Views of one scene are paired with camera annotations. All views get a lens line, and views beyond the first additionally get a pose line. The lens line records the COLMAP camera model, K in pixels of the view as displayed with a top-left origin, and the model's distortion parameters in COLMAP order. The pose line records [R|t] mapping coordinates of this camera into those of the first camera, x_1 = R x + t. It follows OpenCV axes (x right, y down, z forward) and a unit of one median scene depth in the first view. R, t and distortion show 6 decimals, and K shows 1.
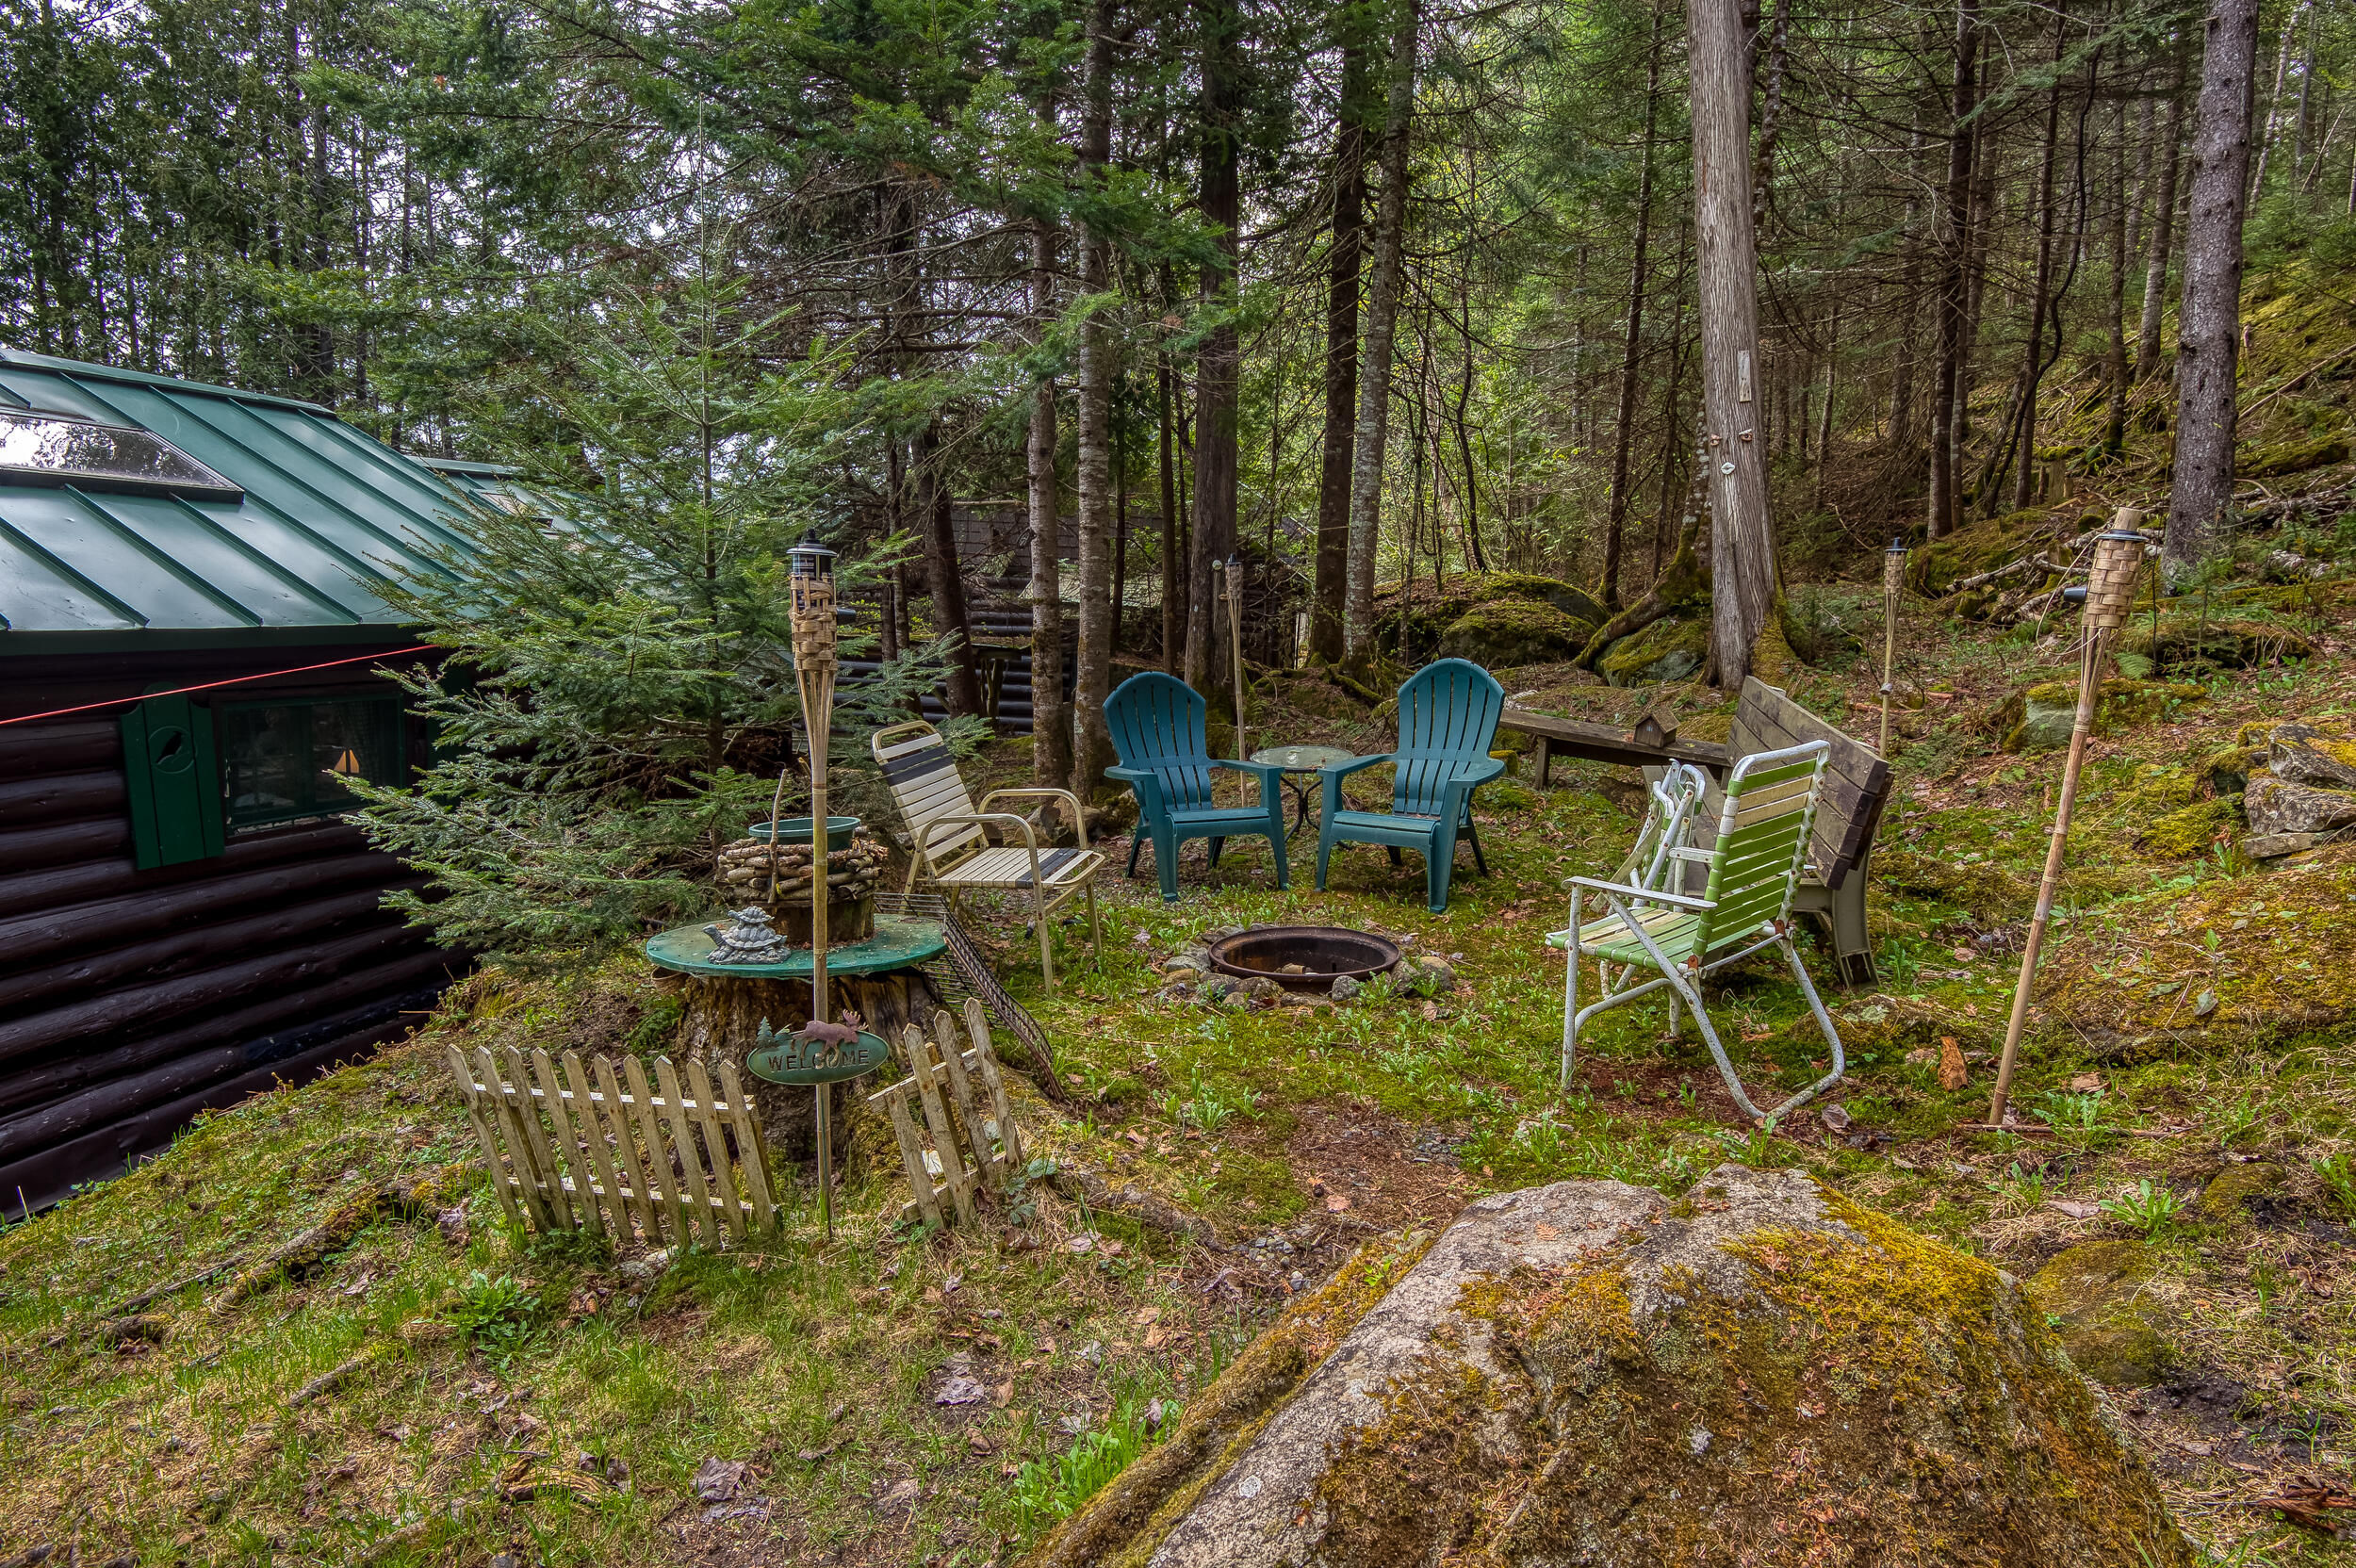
lens RADIAL K [[1226.0, 0, 1184.9], [0, 1226.0, 796.1], [0, 0, 1]] dist [-0.020078, -0.002258]
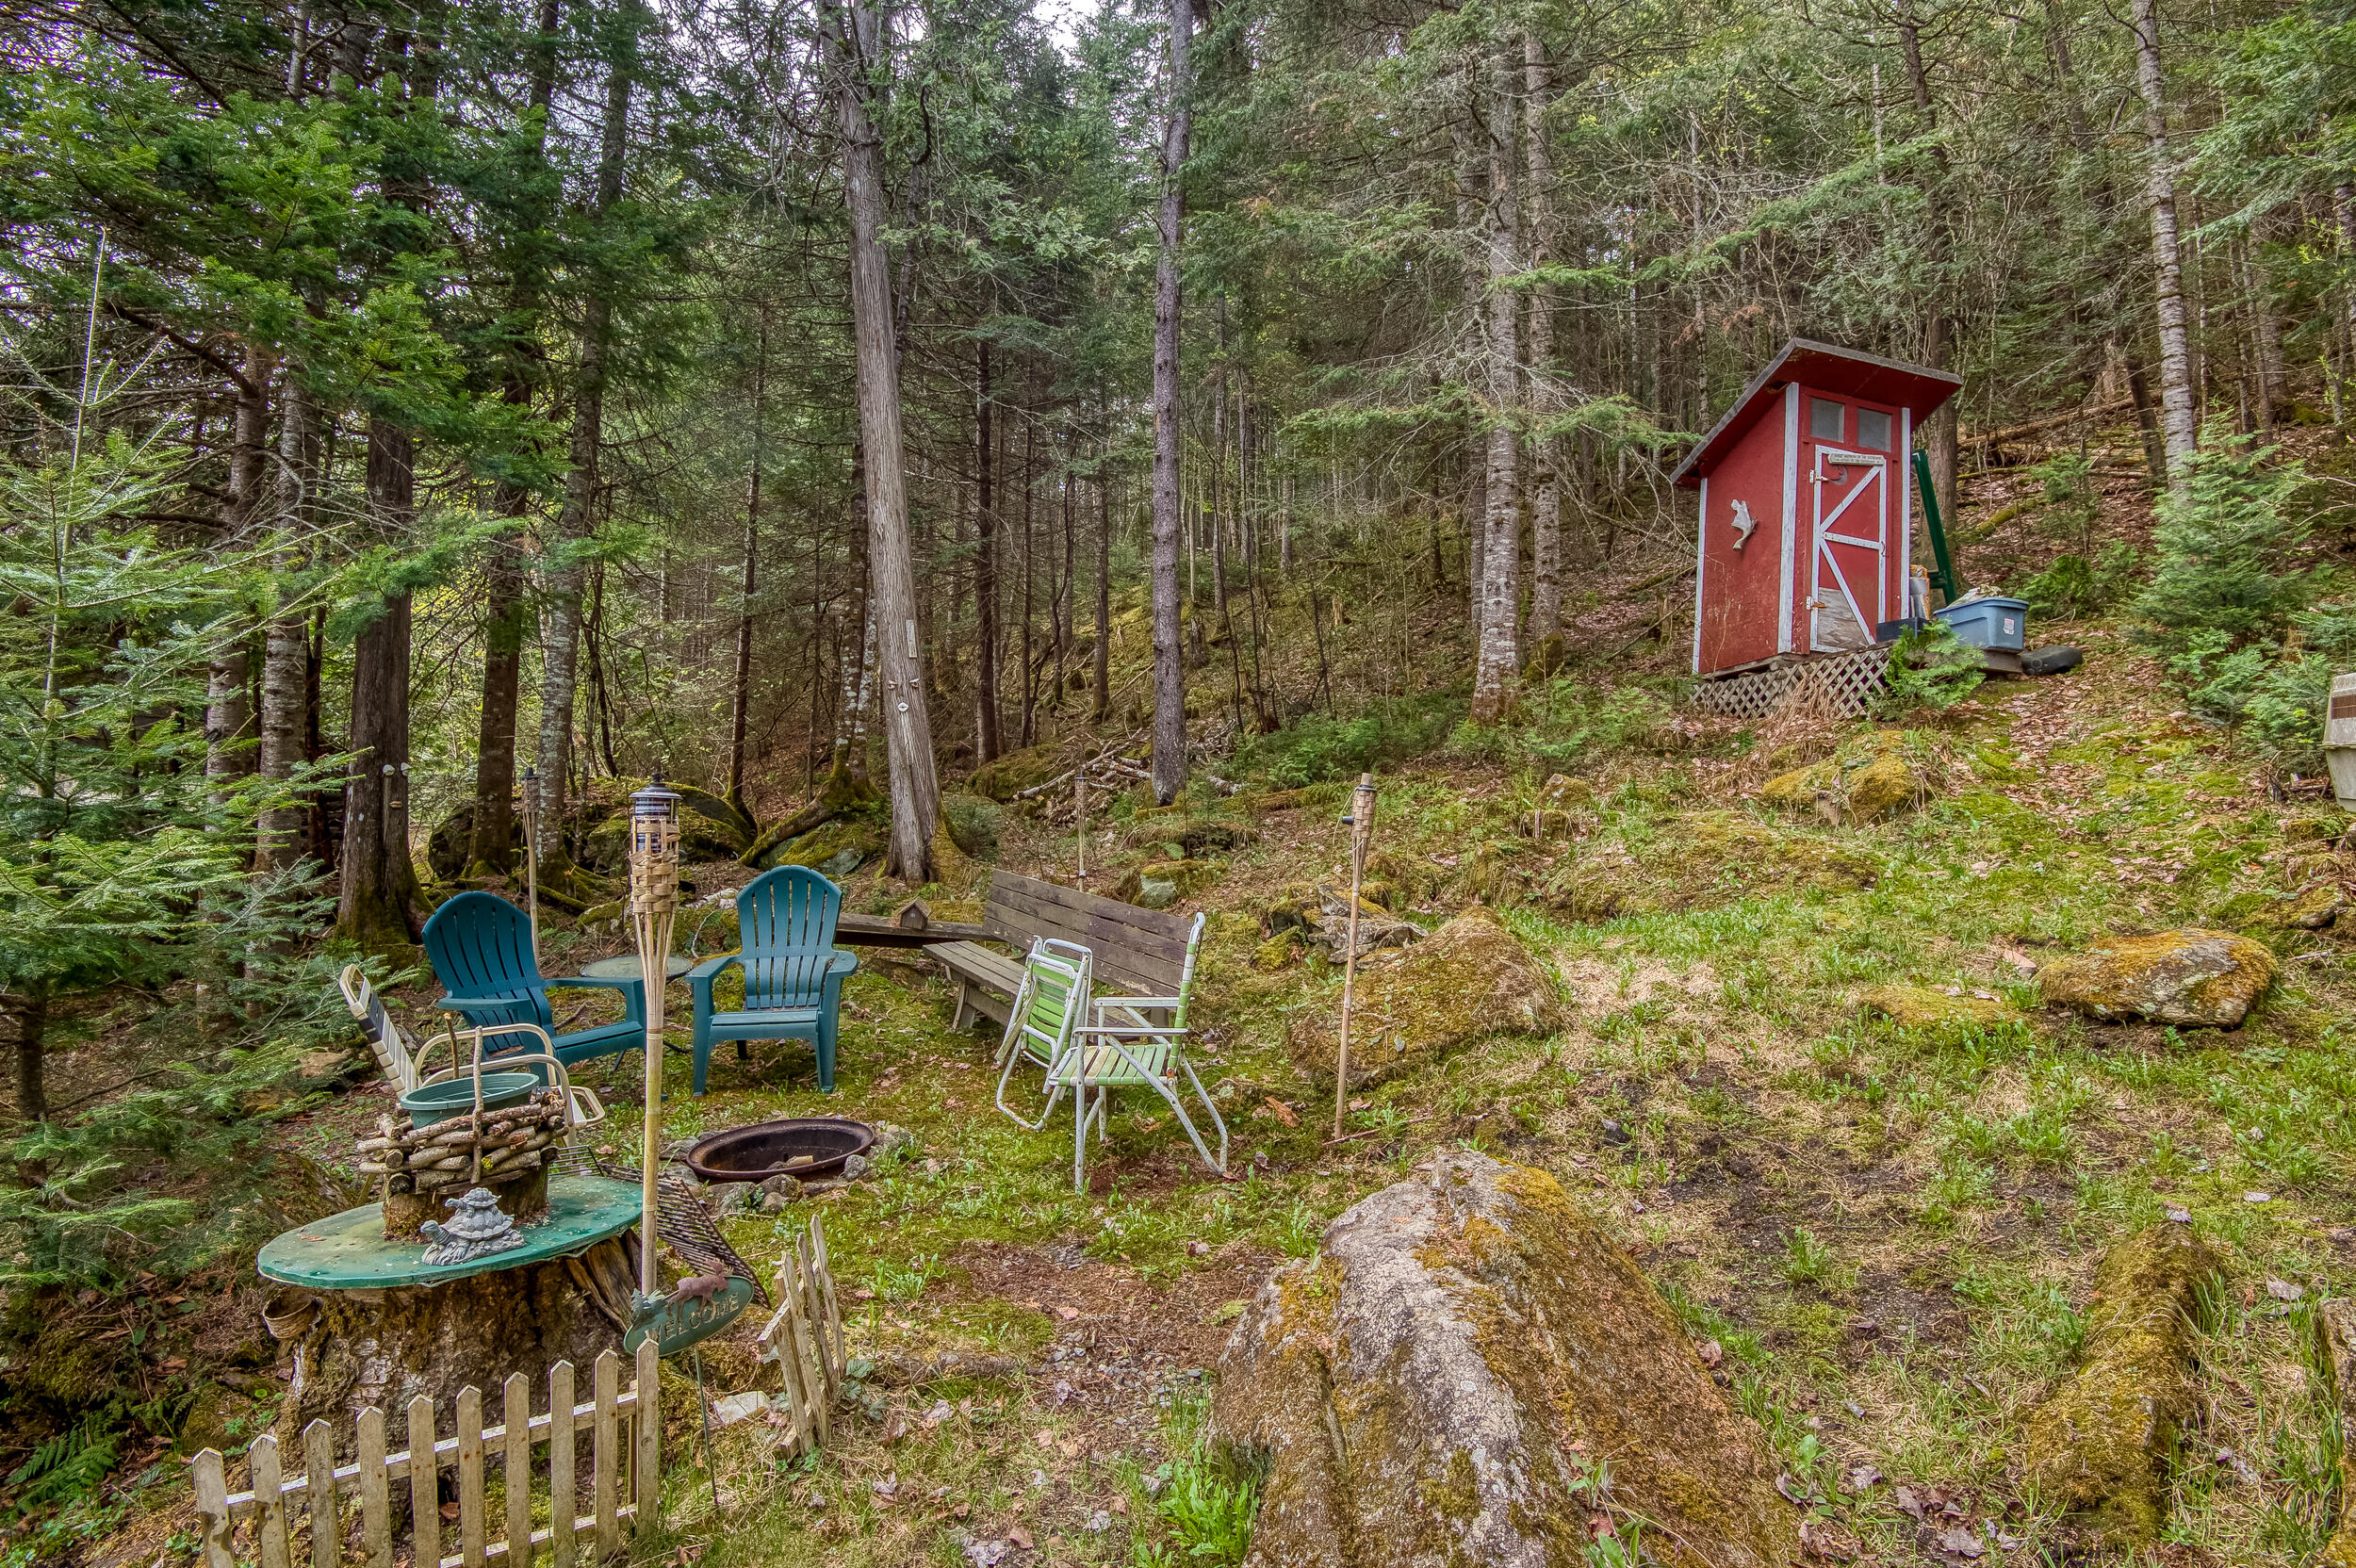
lens RADIAL K [[1117.8, 0, 1181.0], [0, 1117.8, 762.0], [0, 0, 1]] dist [-0.031076, -0.009173]
pose [[0.679913, 0.027019, 0.732795, -0.294452], [0.112127, 0.983739, -0.140307, -0.021398], [-0.724670, 0.177562, 0.665827, 0.030915]]
